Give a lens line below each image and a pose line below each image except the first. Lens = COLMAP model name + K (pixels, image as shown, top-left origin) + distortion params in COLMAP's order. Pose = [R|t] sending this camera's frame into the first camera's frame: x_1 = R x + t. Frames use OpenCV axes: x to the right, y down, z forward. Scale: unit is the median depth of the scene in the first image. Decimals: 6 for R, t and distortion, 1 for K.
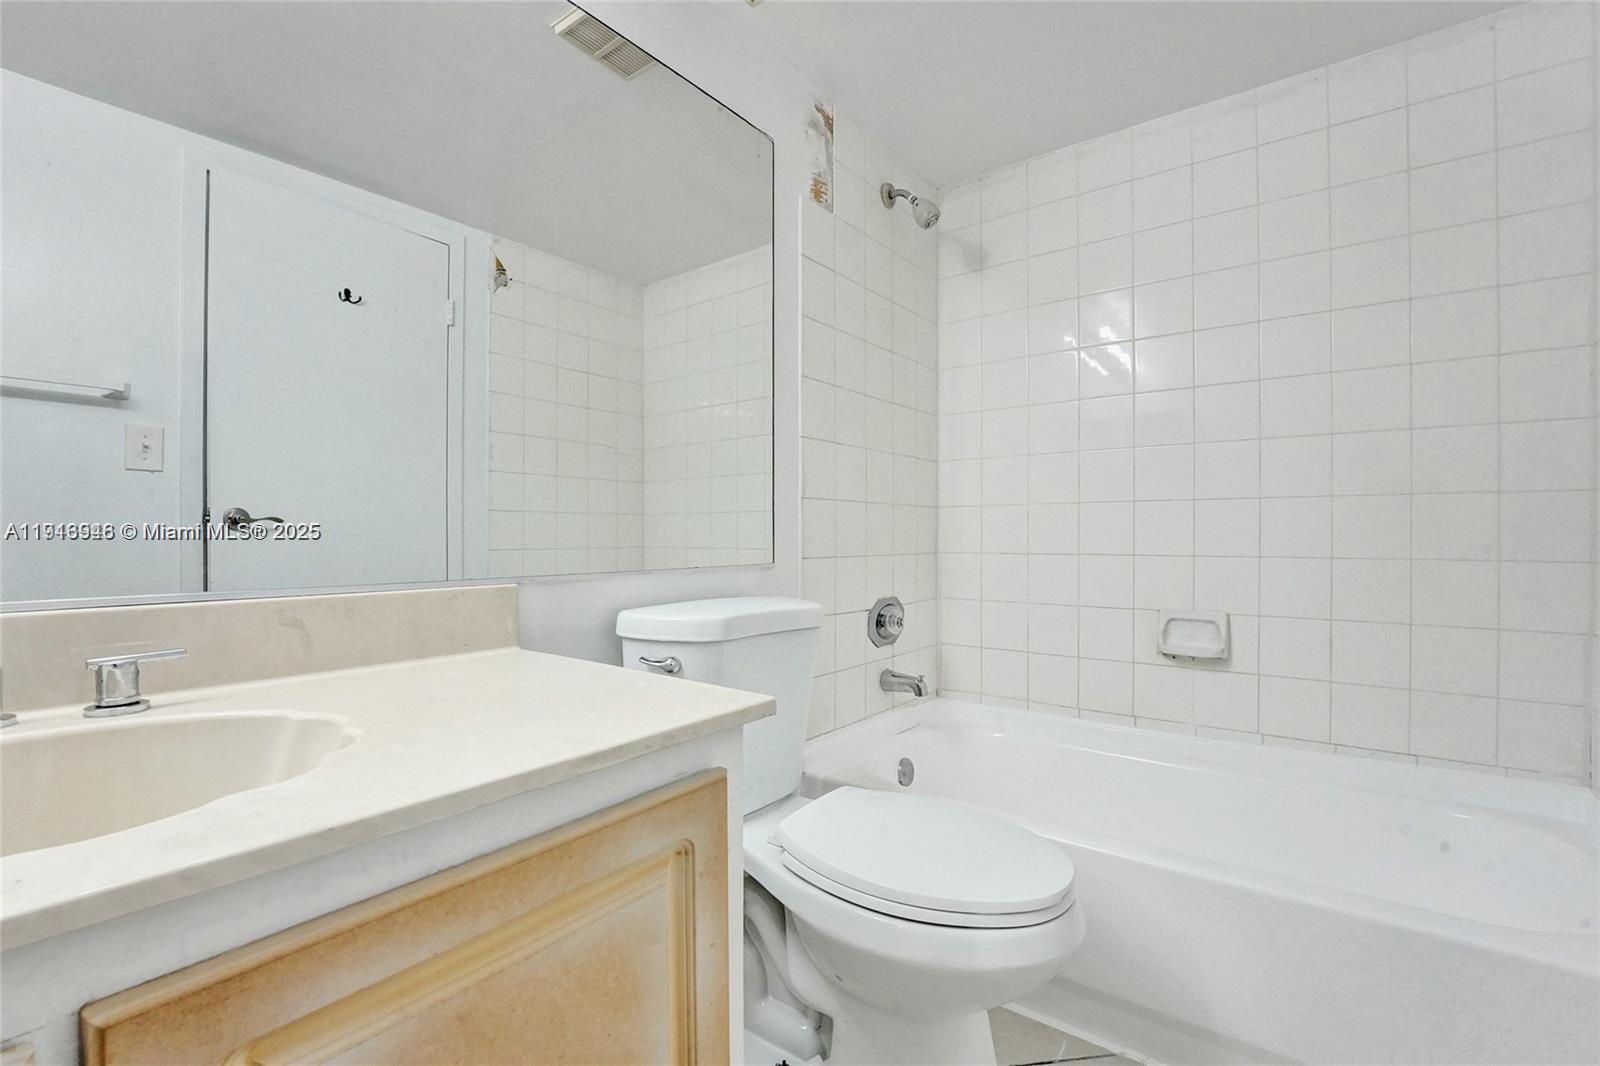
lens RADIAL K [[695.0, 0, 795.3], [0, 695.0, 531.2], [0, 0, 1]] dist [-0.028594, 0.003545]
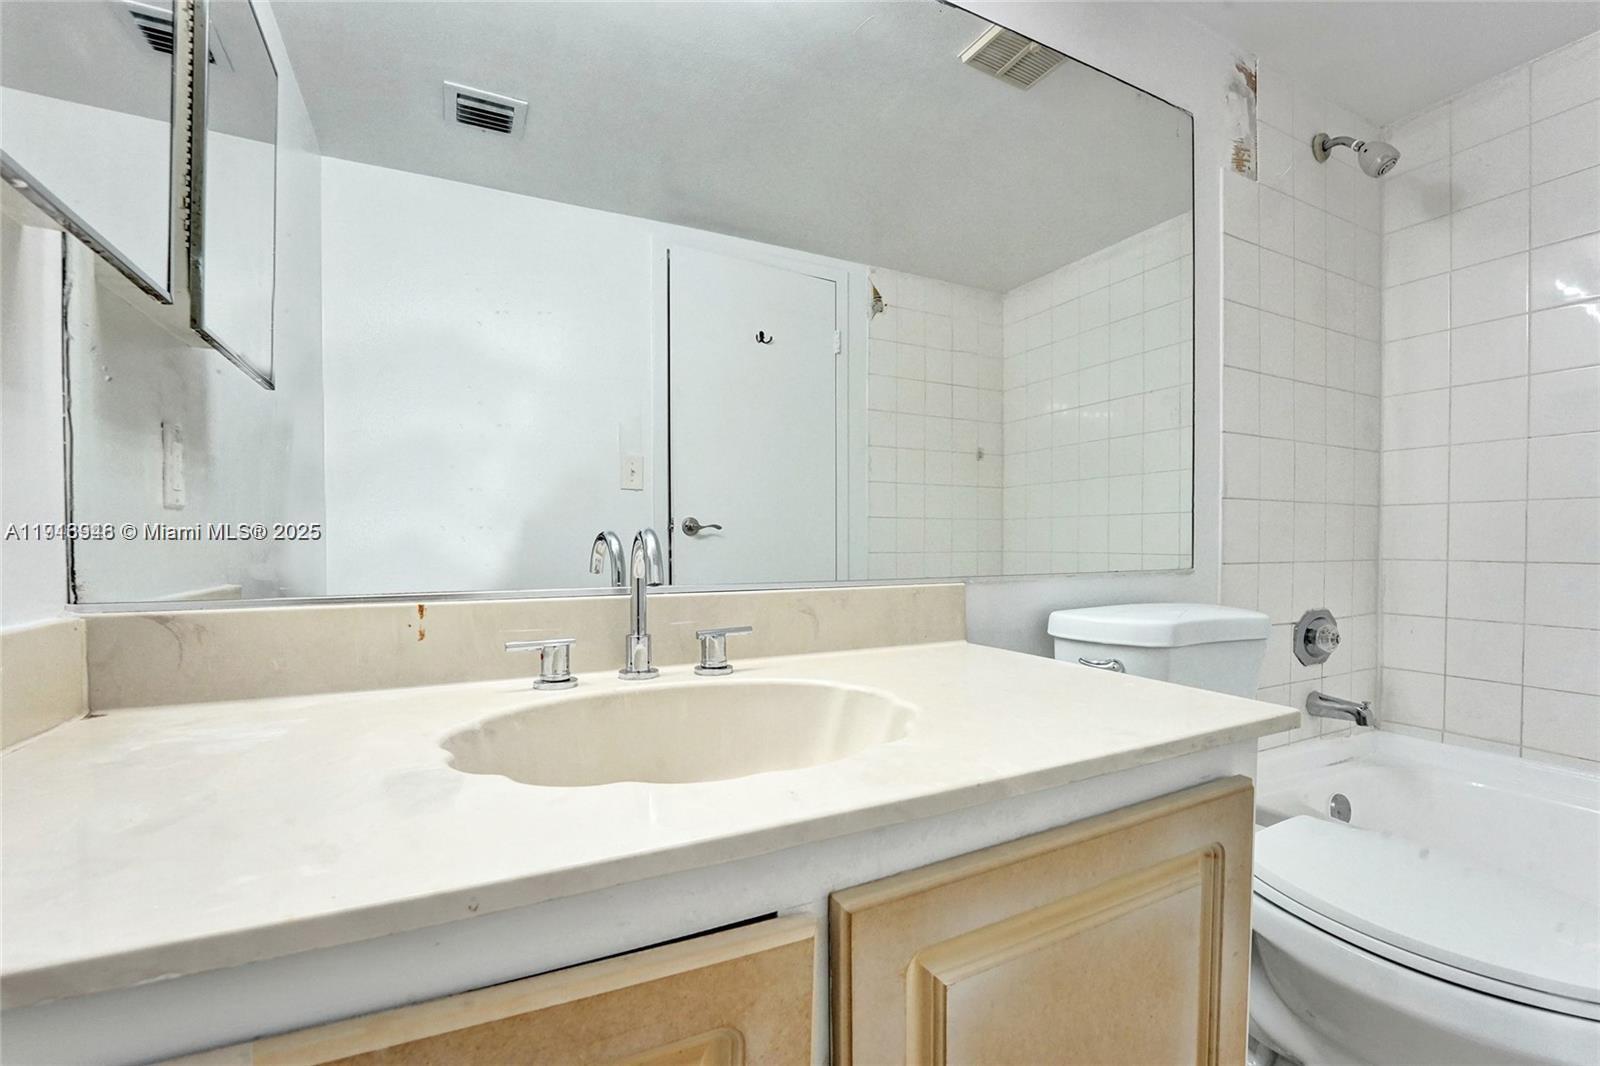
lens RADIAL K [[678.5, 0, 809.4], [0, 678.5, 550.6], [0, 0, 1]] dist [-0.031422, 0.006026]
pose [[0.906787, 0.006353, -0.421541, -0.144348], [0.002386, 0.999793, 0.020201, 0.002849], [0.421582, -0.019324, 0.906584, -0.054336]]
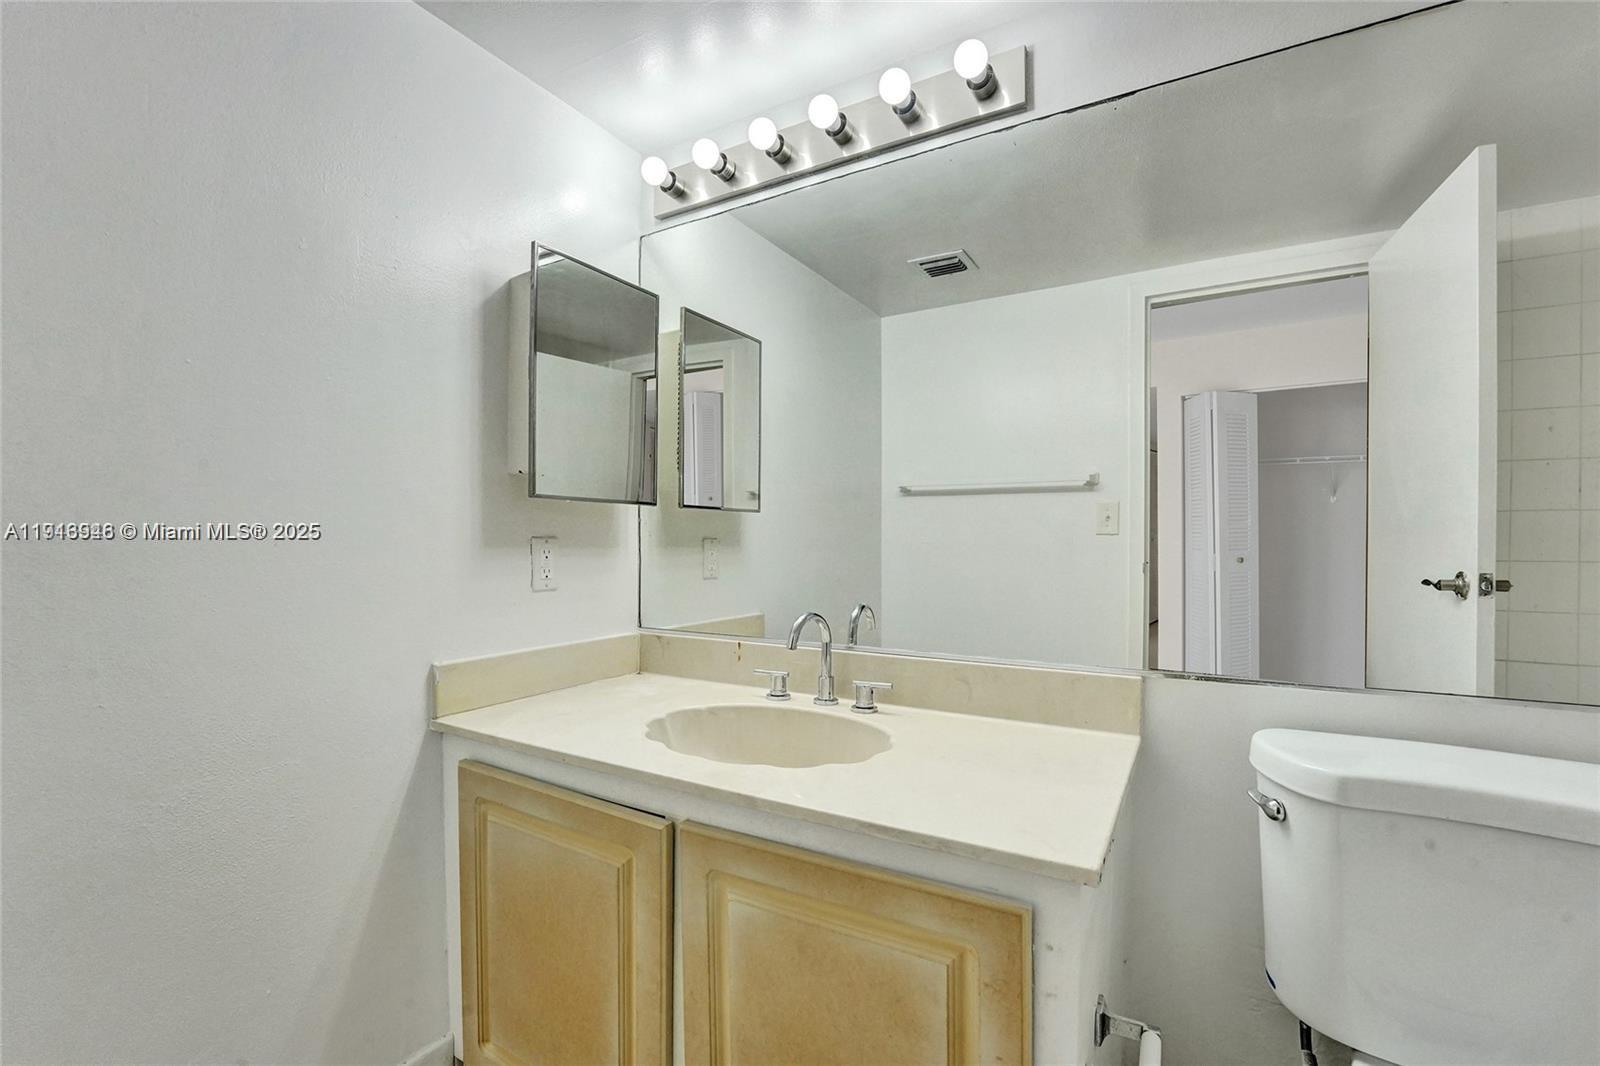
lens RADIAL K [[678.5, 0, 809.4], [0, 678.5, 550.6], [0, 0, 1]] dist [-0.031422, 0.006026]
pose [[0.146384, 0.011442, -0.989162, 0.443665], [0.001779, 0.999928, 0.011830, -0.106255], [0.989226, -0.003491, 0.146353, 0.289666]]
